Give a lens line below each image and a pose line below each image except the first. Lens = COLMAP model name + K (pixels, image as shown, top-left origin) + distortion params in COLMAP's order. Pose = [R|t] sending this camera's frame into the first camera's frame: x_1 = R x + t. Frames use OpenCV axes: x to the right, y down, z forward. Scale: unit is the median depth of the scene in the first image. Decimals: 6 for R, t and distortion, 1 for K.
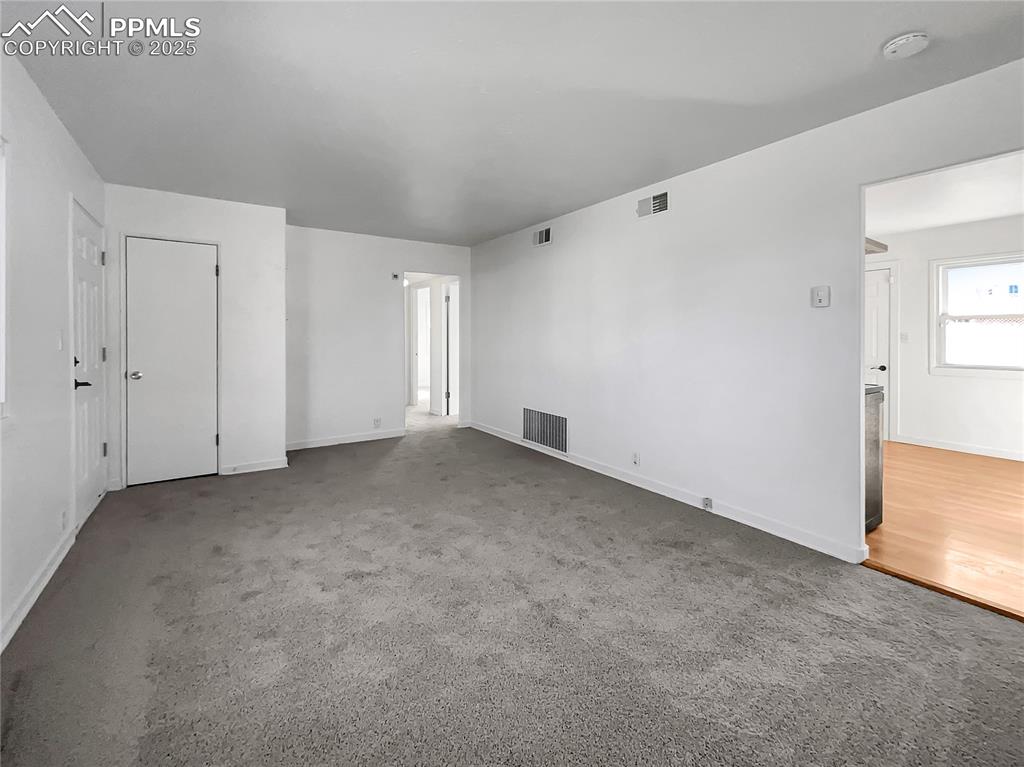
lens RADIAL K [[445.8, 0, 521.5], [0, 445.8, 375.8], [0, 0, 1]] dist [0.000779, -0.002408]
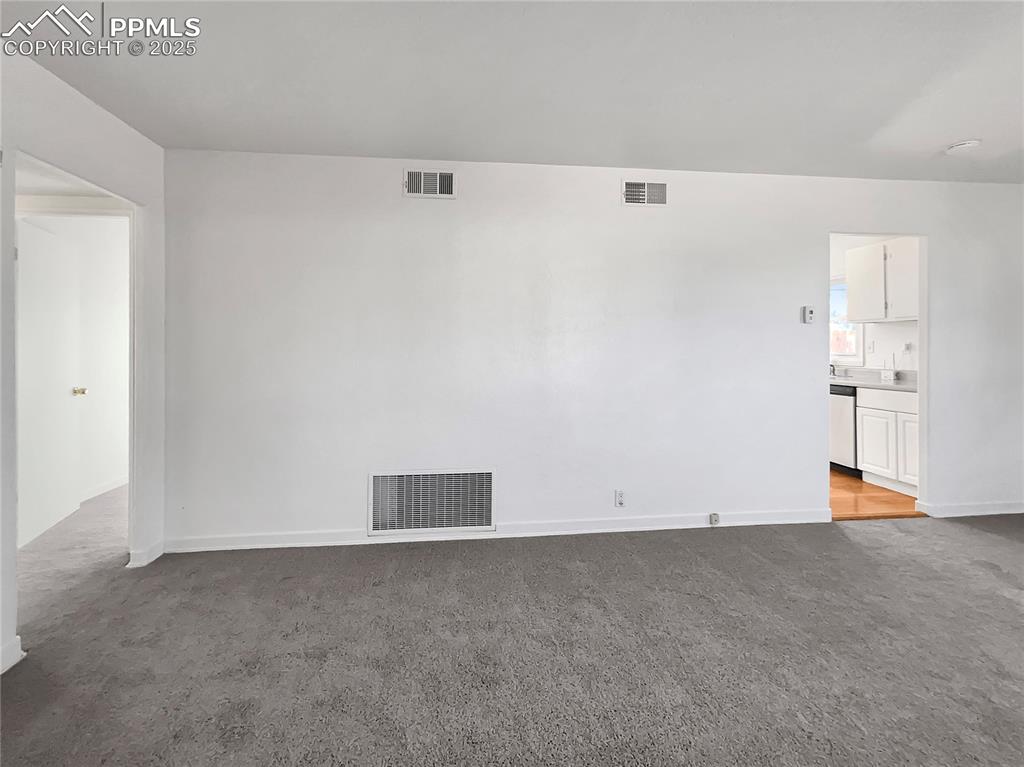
lens RADIAL K [[445.8, 0, 502.4], [0, 445.8, 362.7], [0, 0, 1]] dist [0.000779, -0.002408]
pose [[0.473189, -0.036693, 0.880196, -0.452386], [0.079758, 0.996813, -0.001323, -0.061719], [-0.877343, 0.070829, 0.474608, 0.652094]]
